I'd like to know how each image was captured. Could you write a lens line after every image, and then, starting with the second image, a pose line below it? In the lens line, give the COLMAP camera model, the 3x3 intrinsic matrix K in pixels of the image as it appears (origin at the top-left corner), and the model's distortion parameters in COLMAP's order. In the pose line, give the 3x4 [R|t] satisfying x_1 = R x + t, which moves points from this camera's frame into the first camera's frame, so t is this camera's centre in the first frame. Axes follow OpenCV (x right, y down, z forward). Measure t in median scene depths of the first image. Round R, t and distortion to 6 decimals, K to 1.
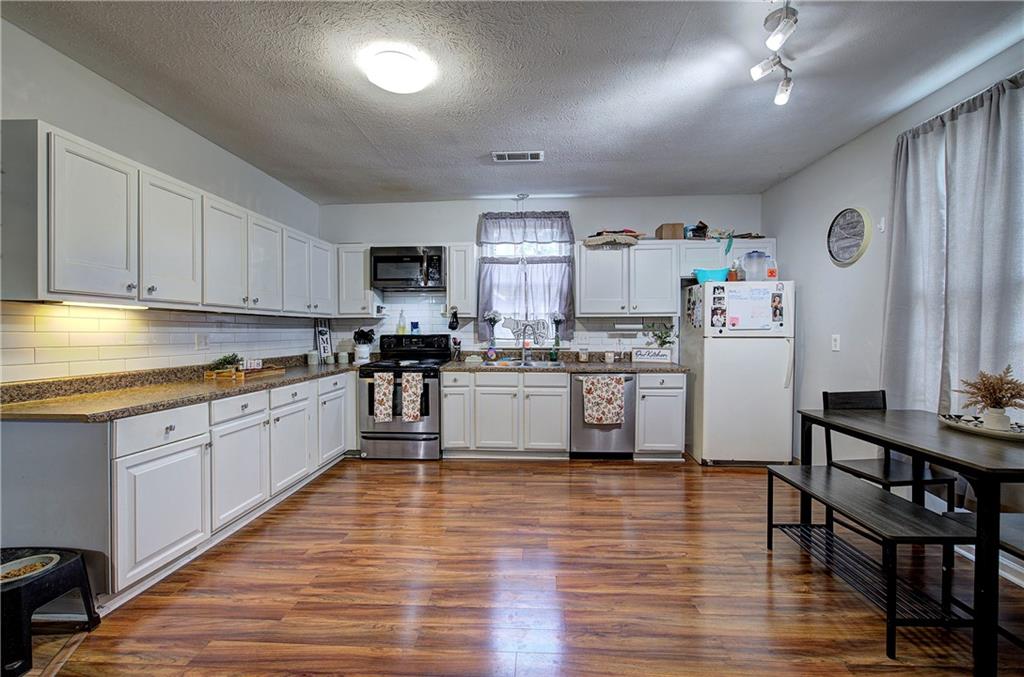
lens RADIAL K [[437.4, 0, 510.7], [0, 437.4, 337.6], [0, 0, 1]] dist [-0.000388, 0.001383]
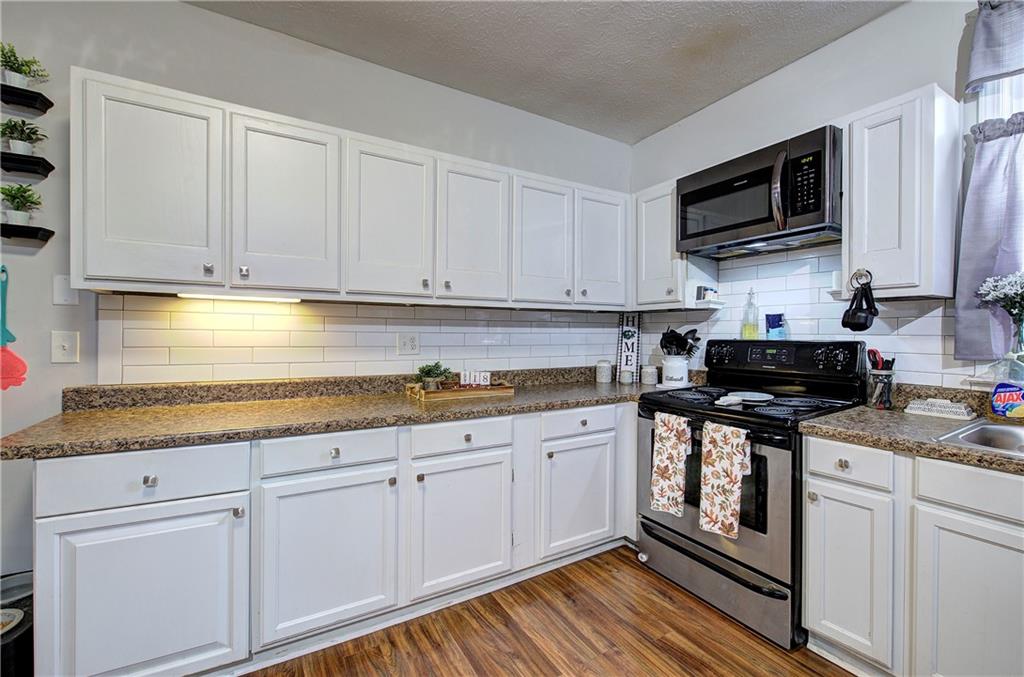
lens RADIAL K [[437.4, 0, 515.8], [0, 437.4, 336.5], [0, 0, 1]] dist [-0.000388, 0.001383]
pose [[0.559403, 0.013089, -0.828792, 0.025385], [-0.019472, 0.999807, 0.002647, -0.007634], [0.828667, 0.014658, 0.559550, 0.557507]]
